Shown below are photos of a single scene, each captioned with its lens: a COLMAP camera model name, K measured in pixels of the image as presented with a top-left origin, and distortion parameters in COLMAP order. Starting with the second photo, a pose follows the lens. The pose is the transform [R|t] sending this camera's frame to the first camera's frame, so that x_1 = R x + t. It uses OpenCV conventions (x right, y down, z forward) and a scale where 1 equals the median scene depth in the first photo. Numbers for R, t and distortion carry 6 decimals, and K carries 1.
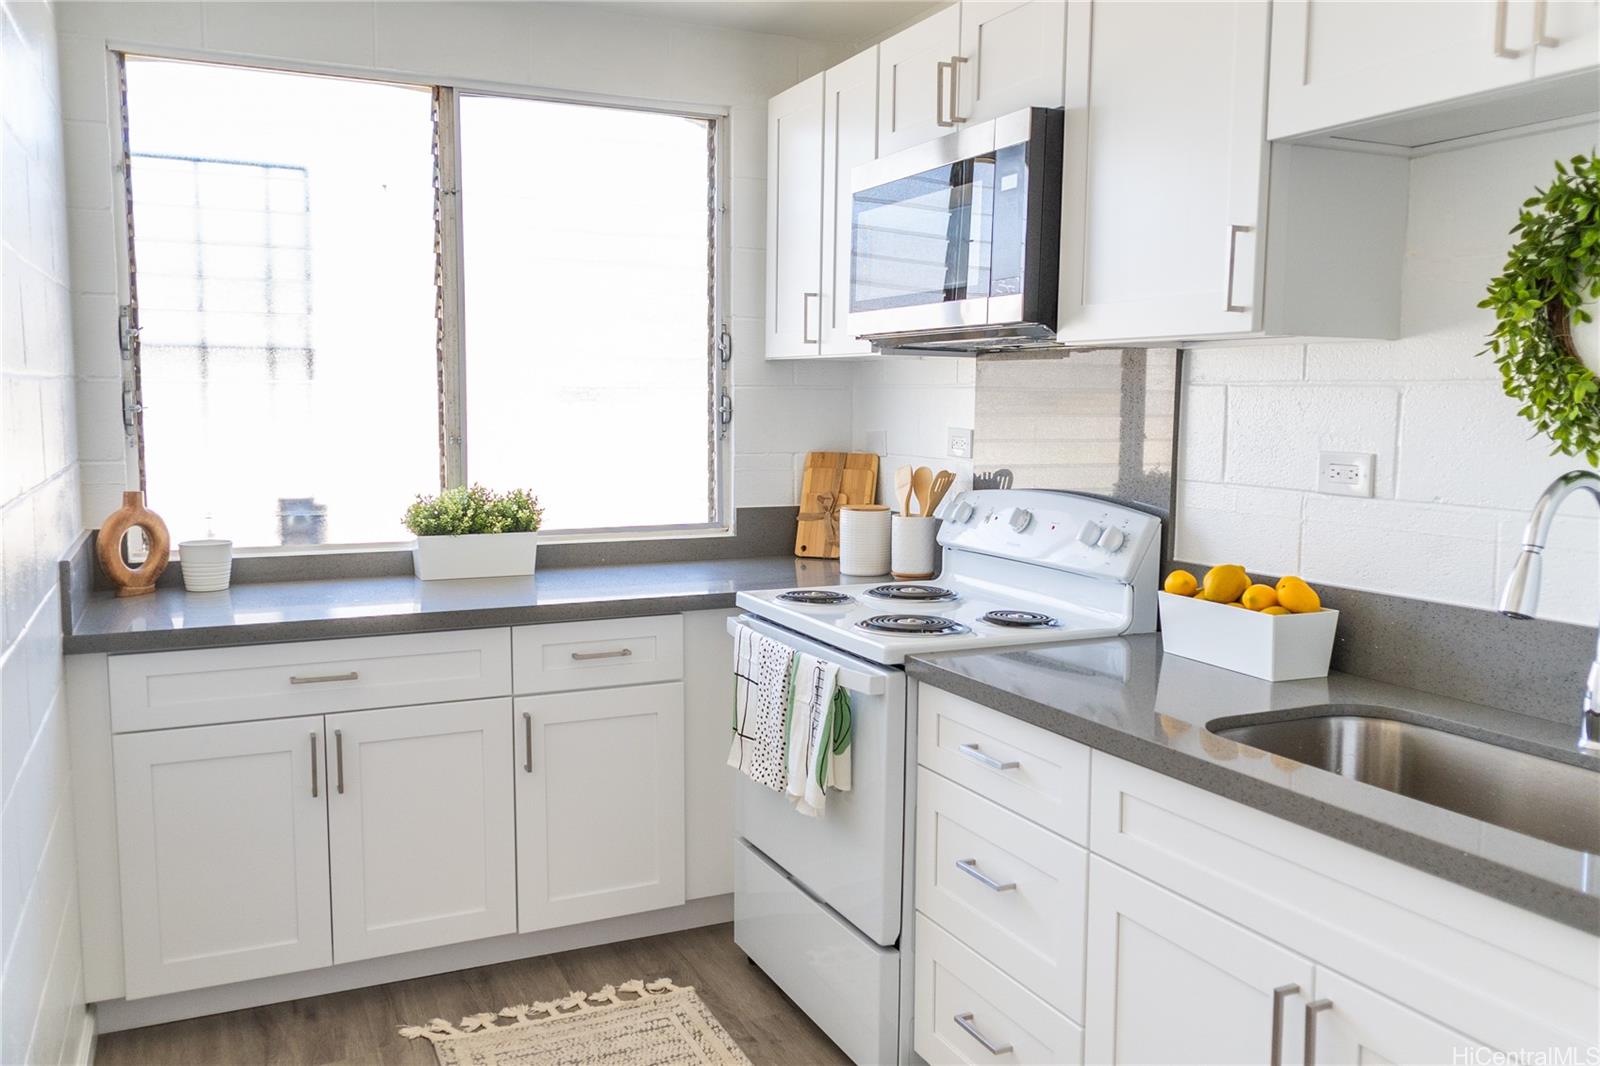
lens RADIAL K [[1373.0, 0, 799.0], [0, 1373.0, 561.7], [0, 0, 1]] dist [-0.019104, -0.004178]
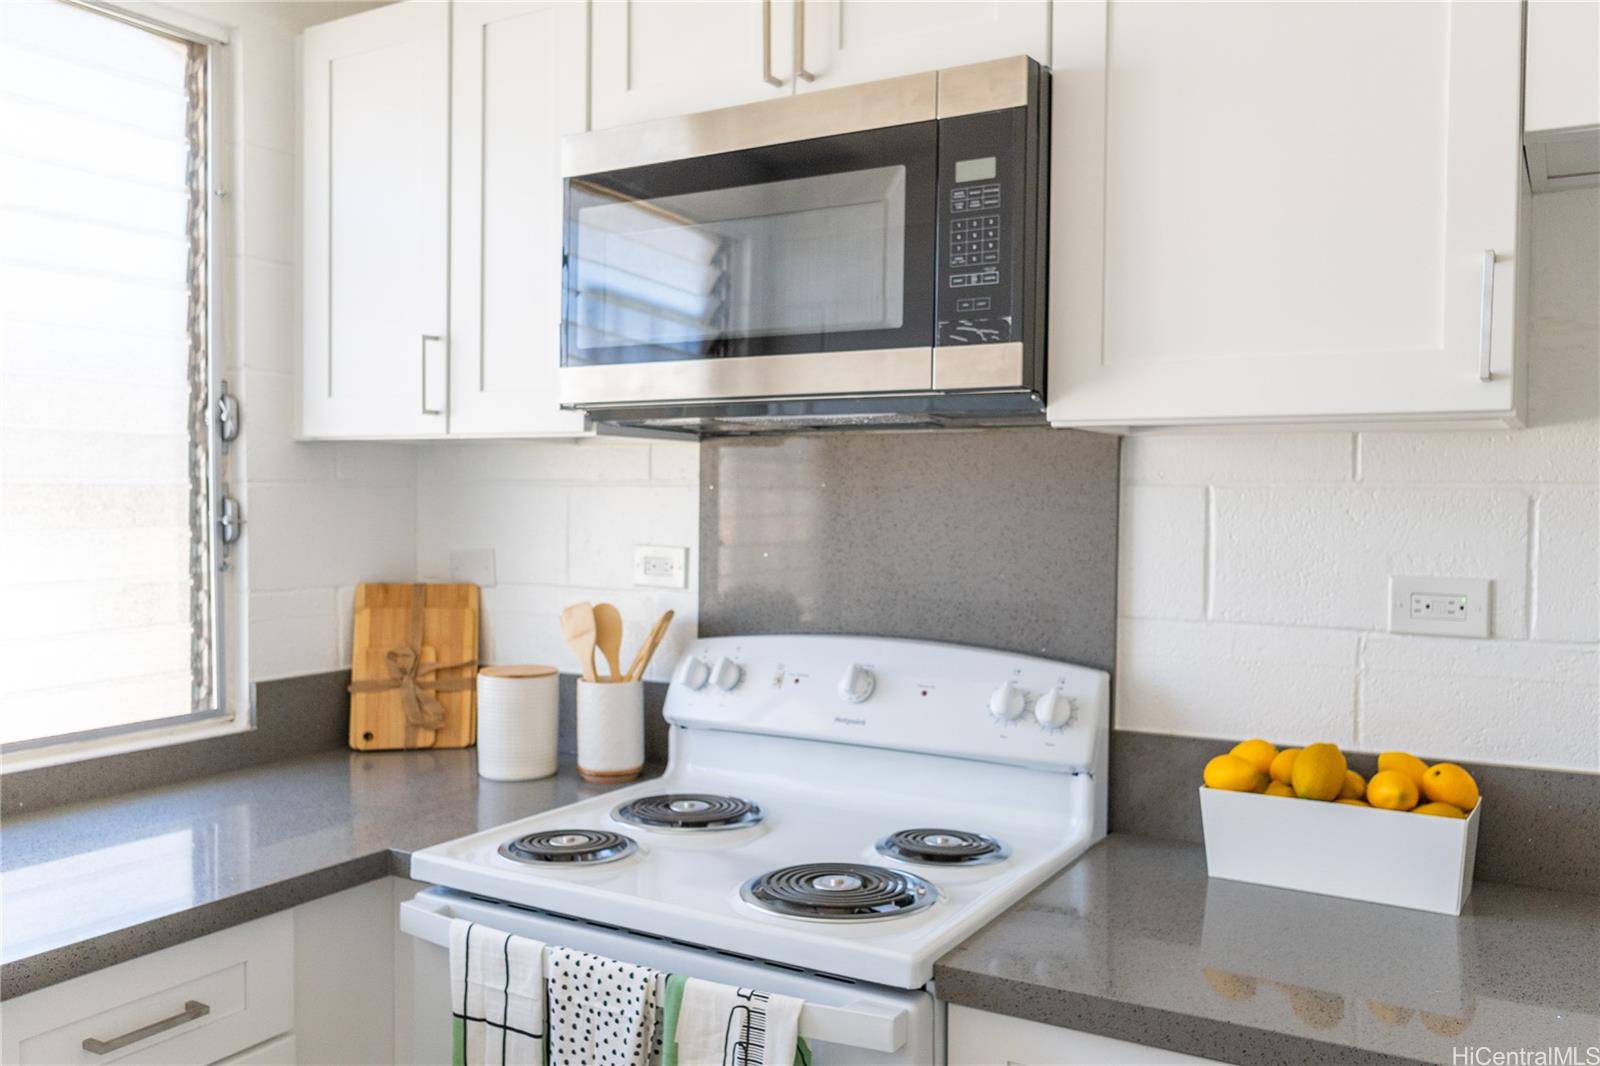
lens RADIAL K [[1314.4, 0, 800.0], [0, 1314.4, 533.0], [0, 0, 1]] dist [0.000921, -0.002152]
pose [[0.815397, -0.019638, 0.578570, -0.195183], [0.068533, 0.995671, -0.062791, -0.055030], [-0.574832, 0.090851, 0.813213, 0.410282]]
